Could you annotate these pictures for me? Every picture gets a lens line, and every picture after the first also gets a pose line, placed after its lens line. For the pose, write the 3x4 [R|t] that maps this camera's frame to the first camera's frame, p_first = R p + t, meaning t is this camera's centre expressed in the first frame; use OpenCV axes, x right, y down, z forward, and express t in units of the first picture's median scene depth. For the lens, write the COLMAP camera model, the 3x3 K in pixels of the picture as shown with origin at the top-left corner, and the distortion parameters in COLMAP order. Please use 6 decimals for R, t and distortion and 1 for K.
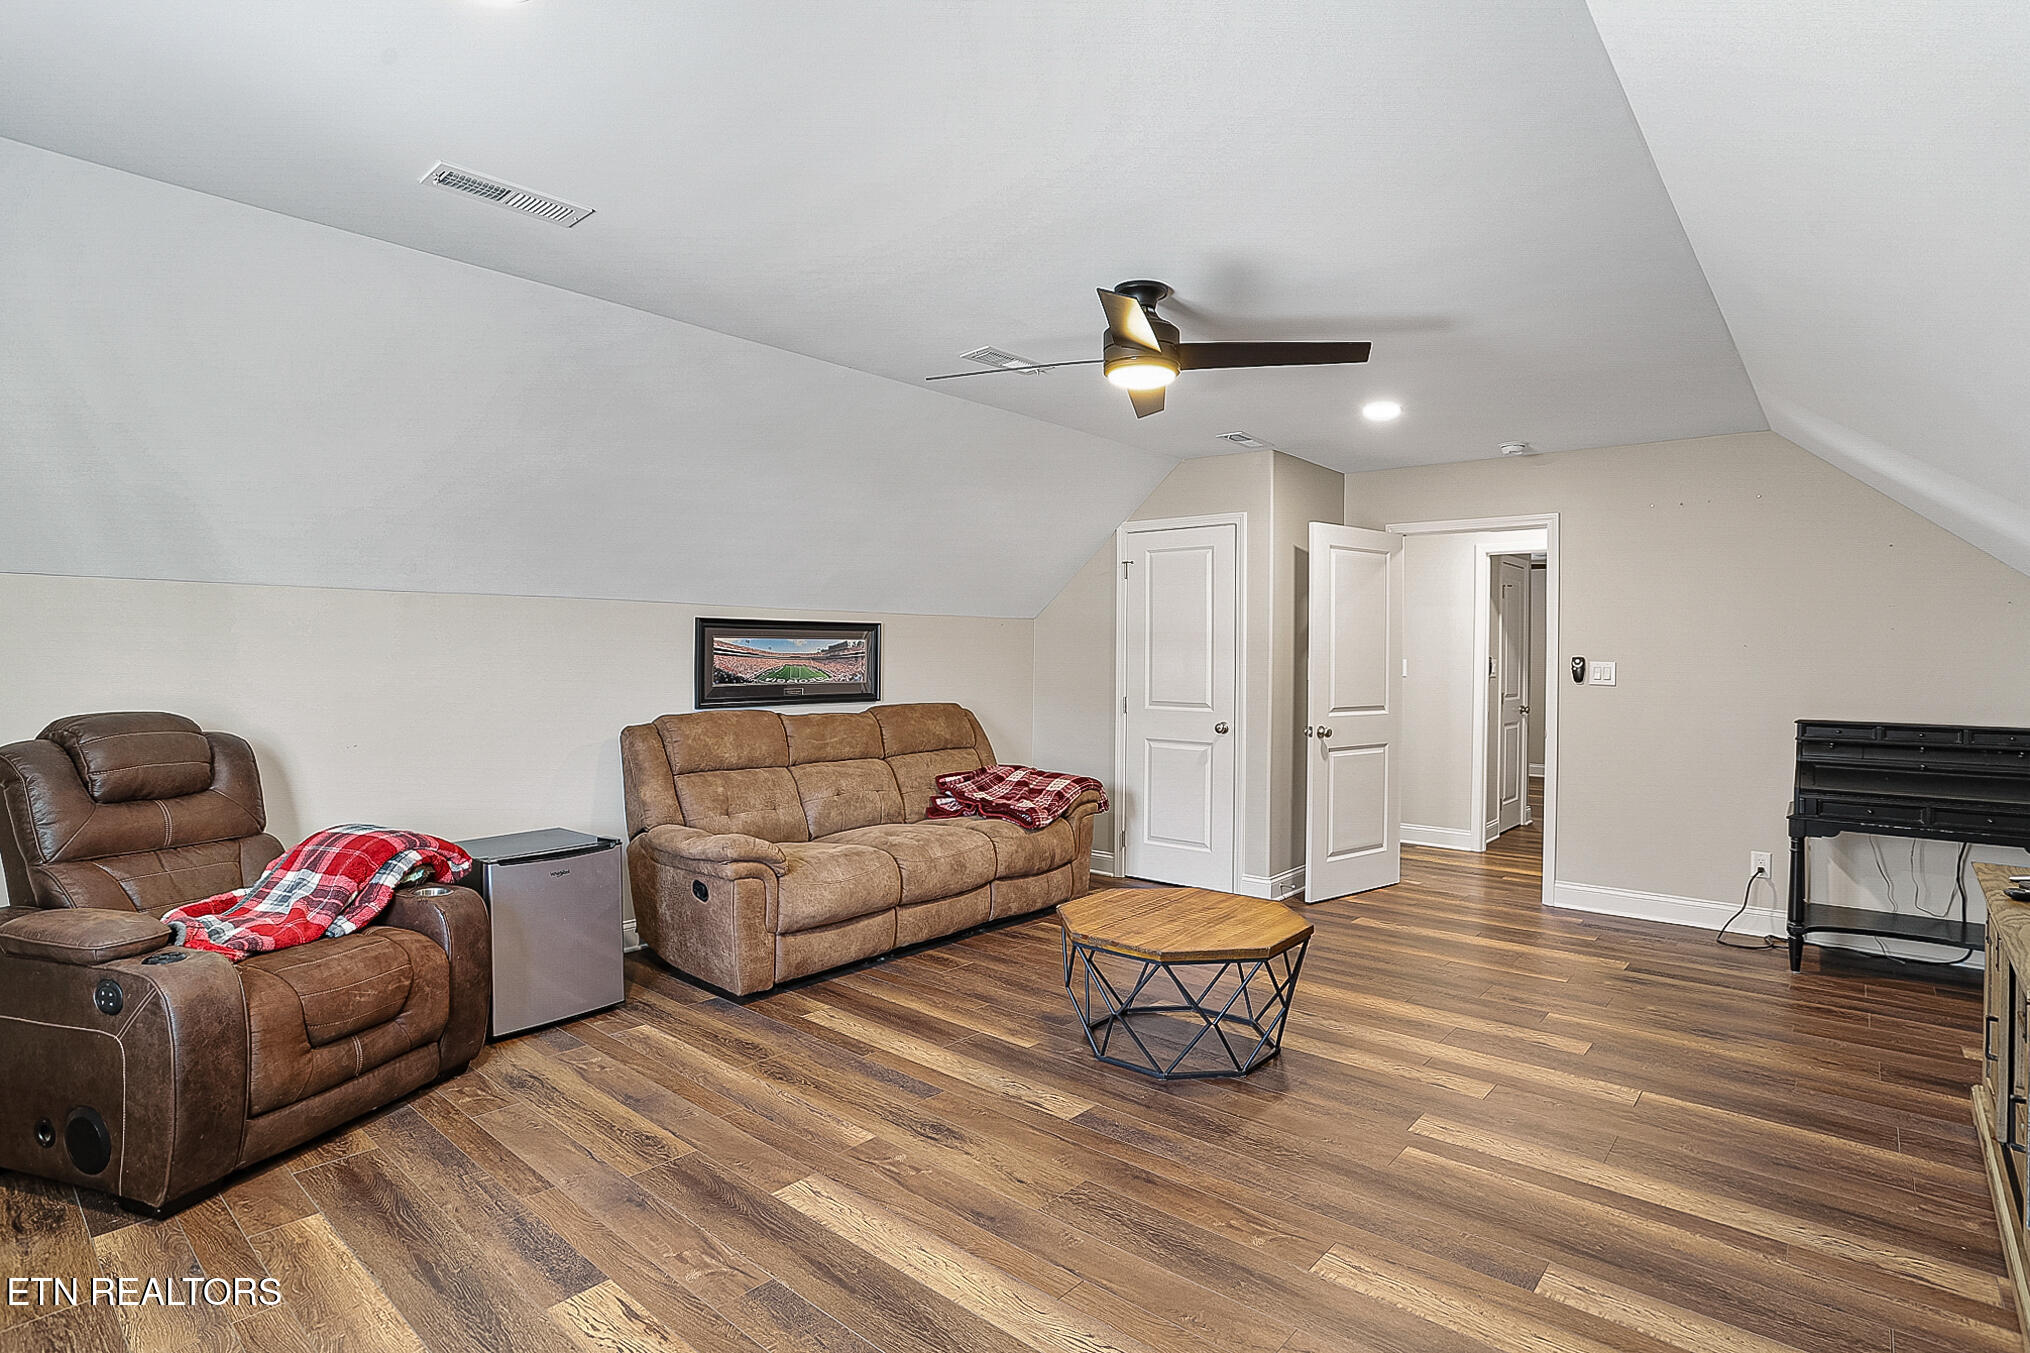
lens RADIAL K [[1031.7, 0, 1020.2], [0, 1031.7, 661.7], [0, 0, 1]] dist [-0.087079, 0.043010]
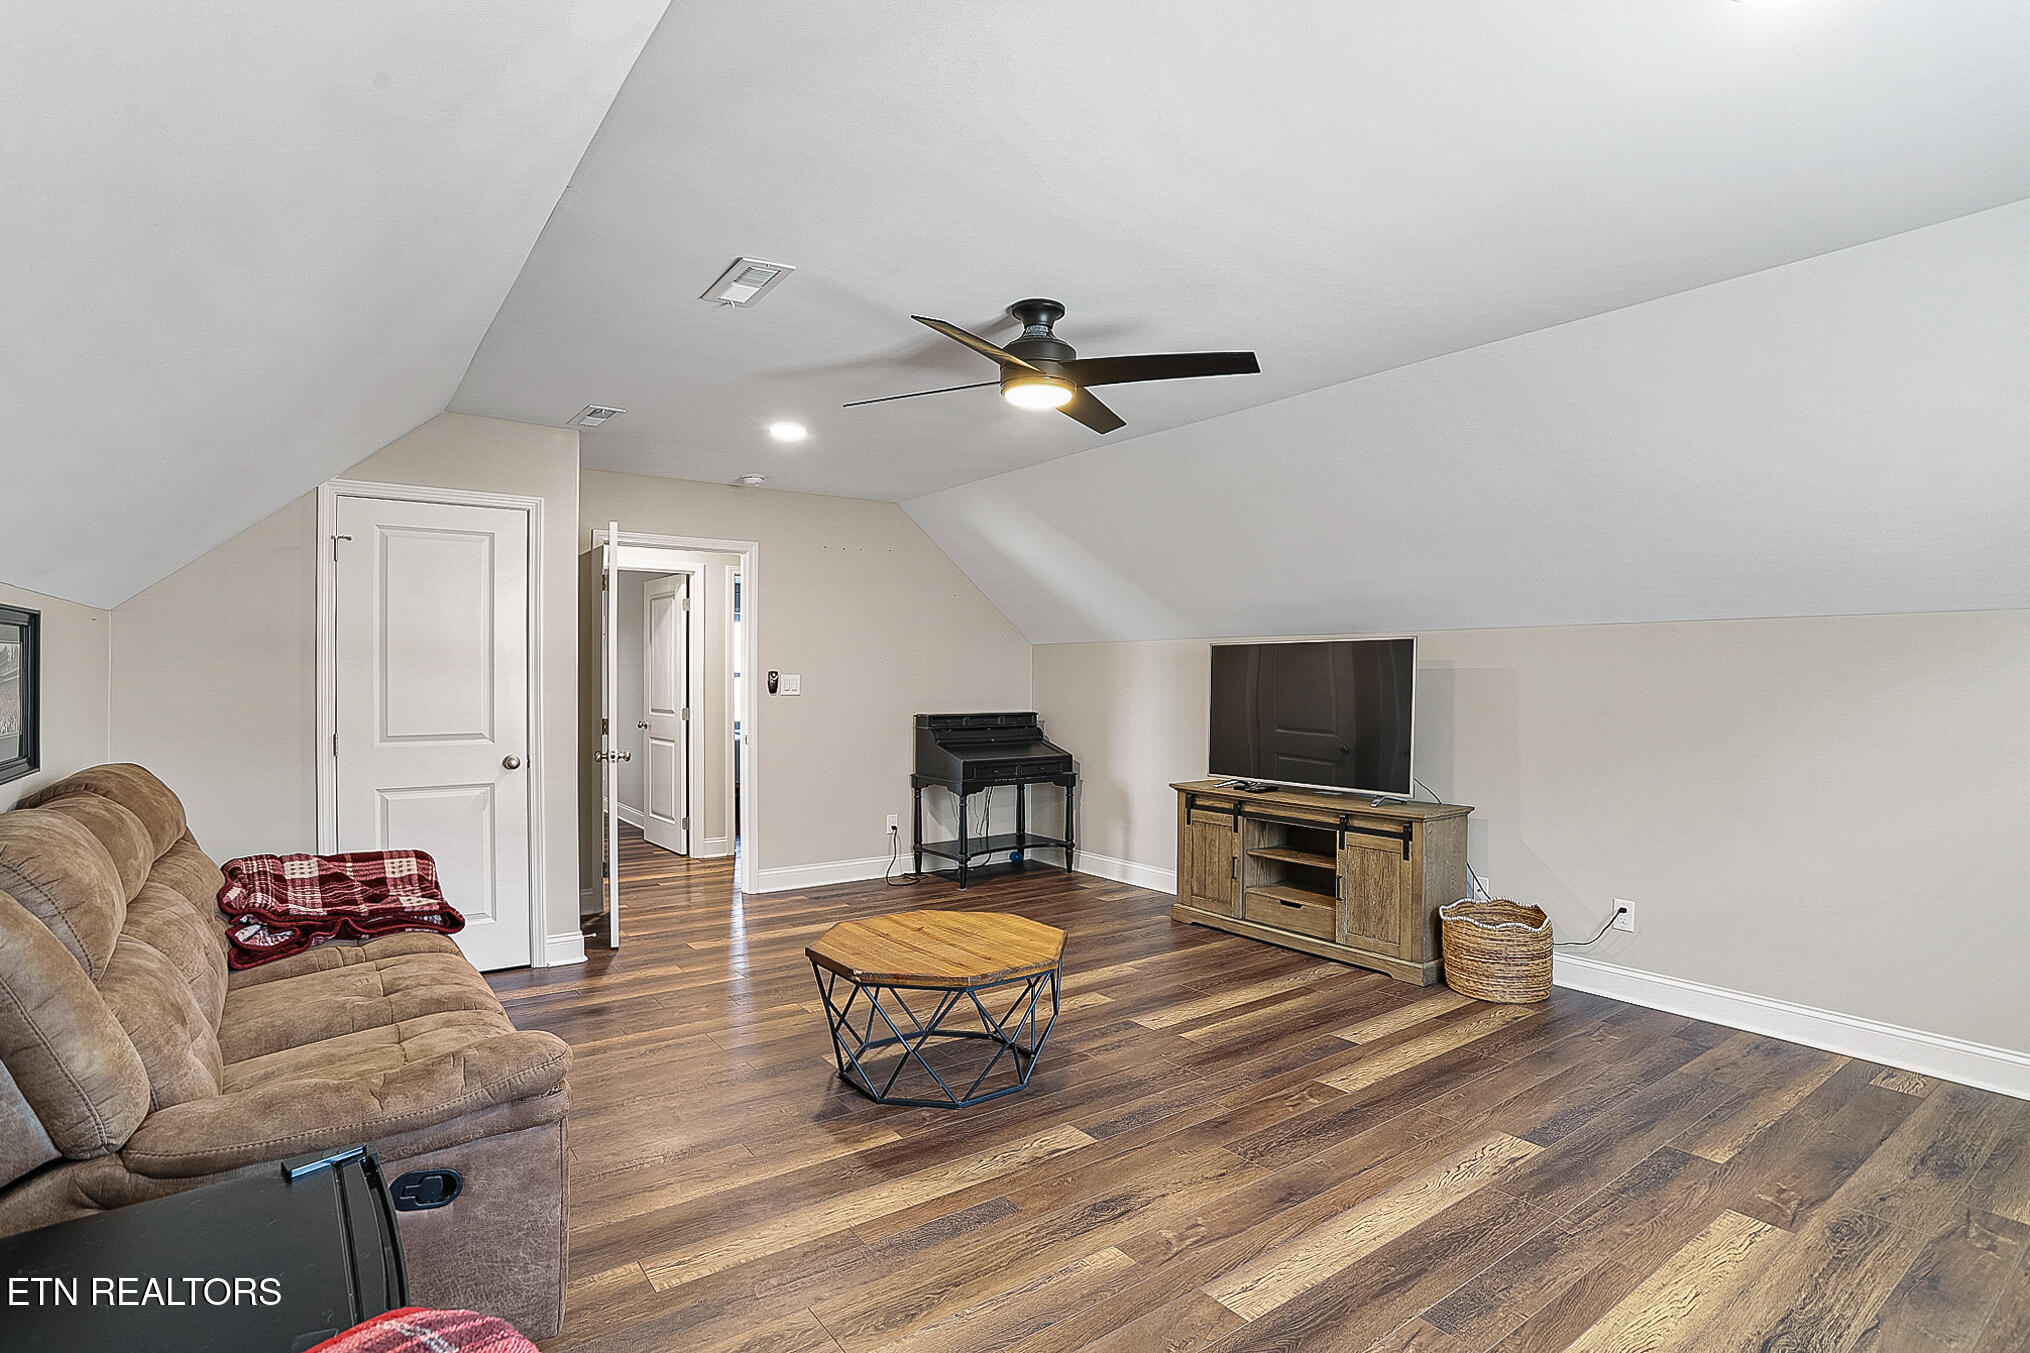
lens RADIAL K [[1019.6, 0, 1021.2], [0, 1019.6, 677.4], [0, 0, 1]] dist [-0.085461, 0.042127]
pose [[0.217696, -0.011679, 0.975947, -0.608712], [0.006666, 0.999923, 0.010479, -0.009486], [-0.975994, 0.004225, 0.217758, 0.563910]]
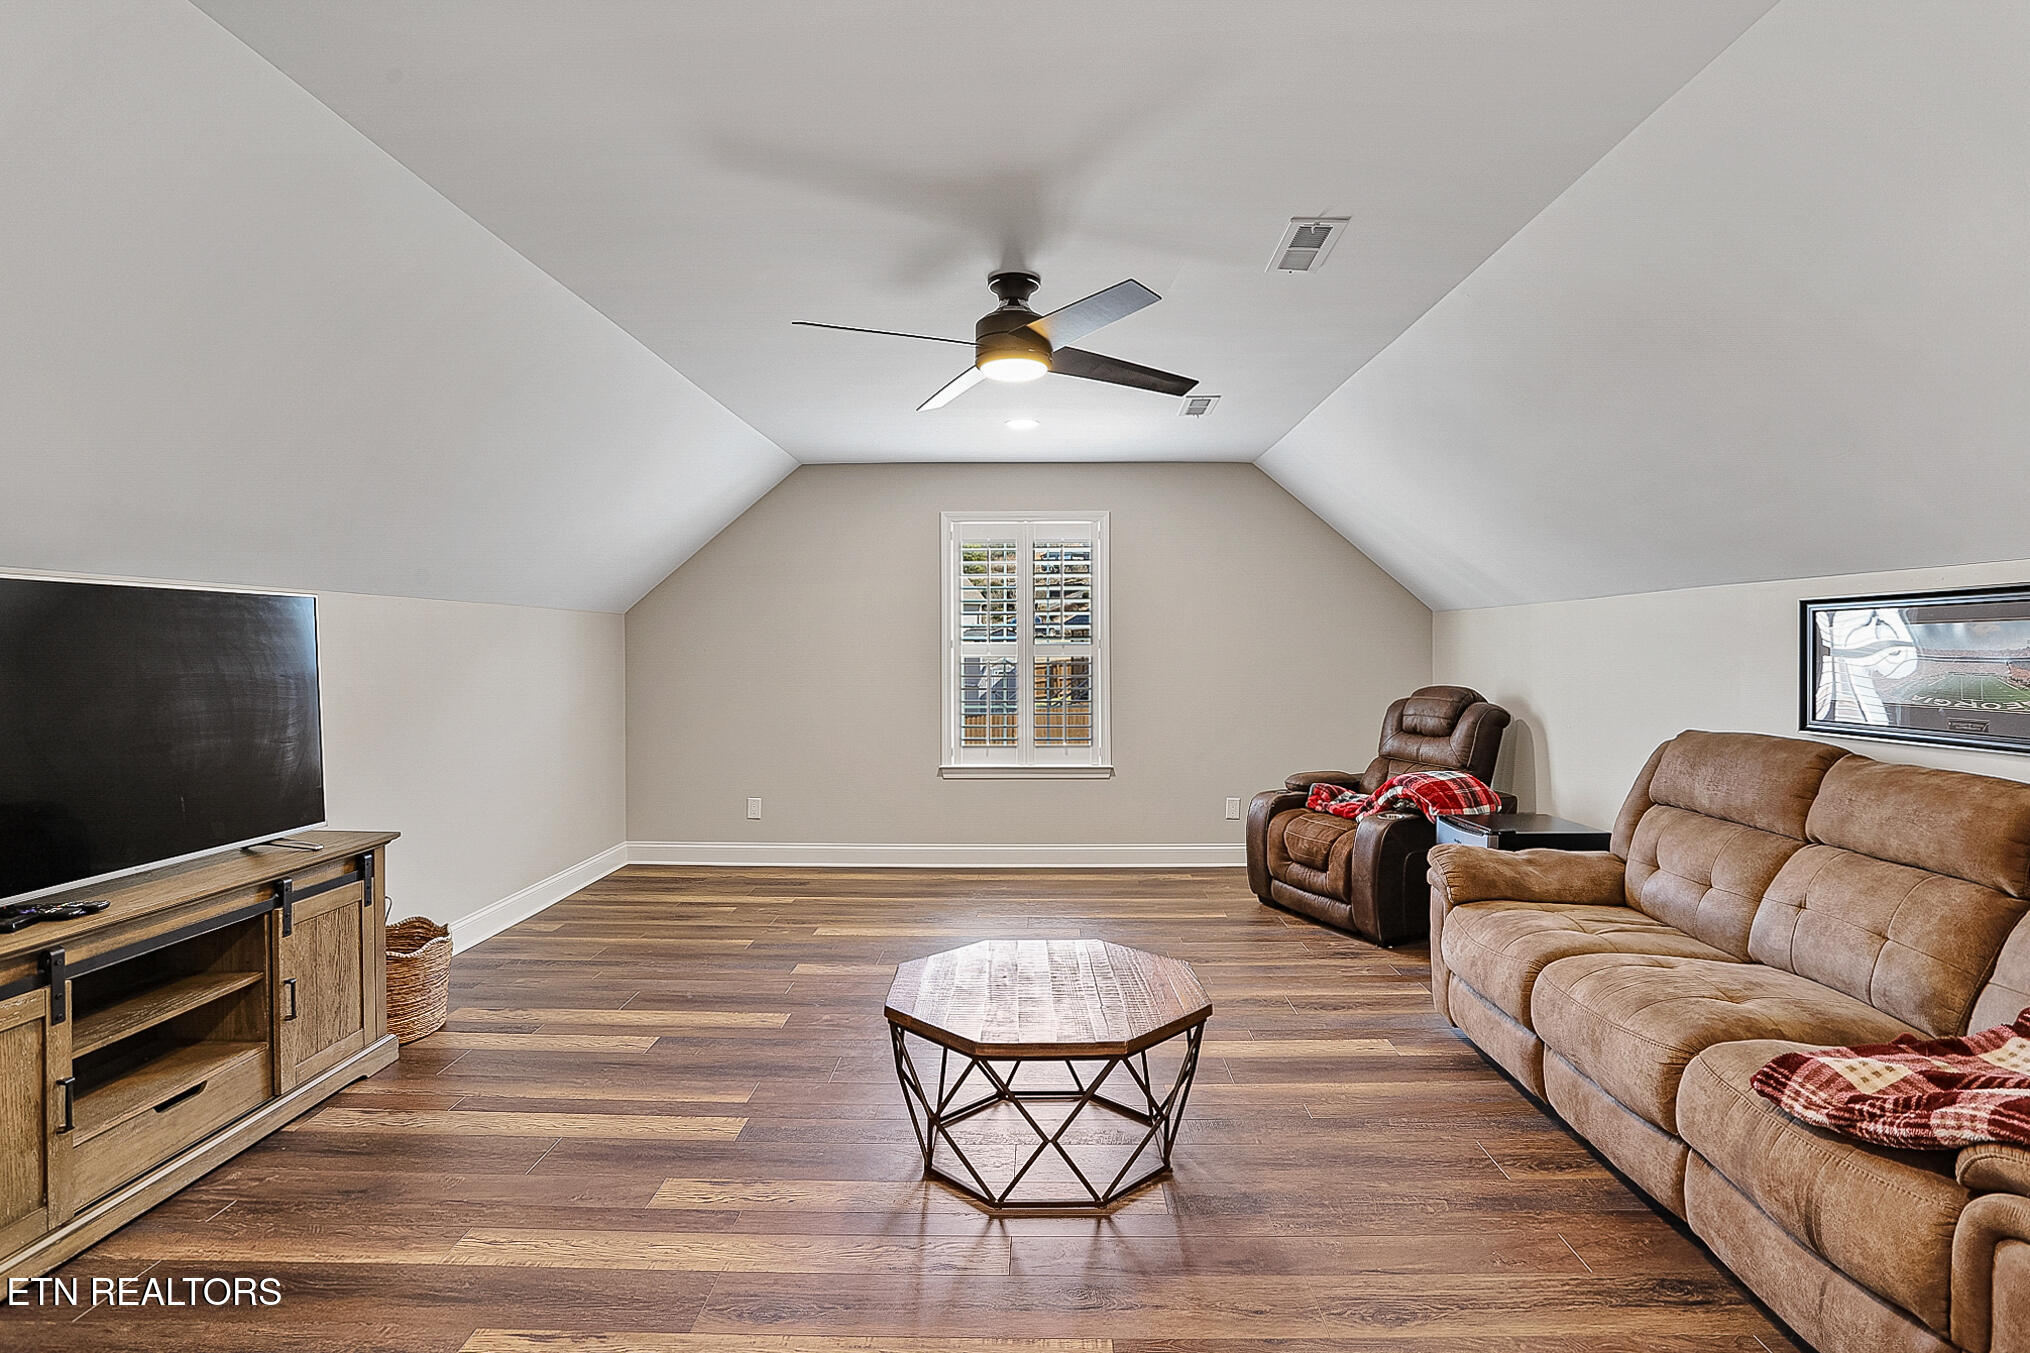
lens RADIAL K [[997.3, 0, 1028.9], [0, 997.3, 664.1], [0, 0, 1]] dist [-0.079888, 0.038070]
pose [[-0.762697, 0.003929, -0.646745, 0.516708], [-0.009111, 0.999817, 0.016817, -0.005943], [0.646692, 0.018719, -0.762521, 1.235992]]
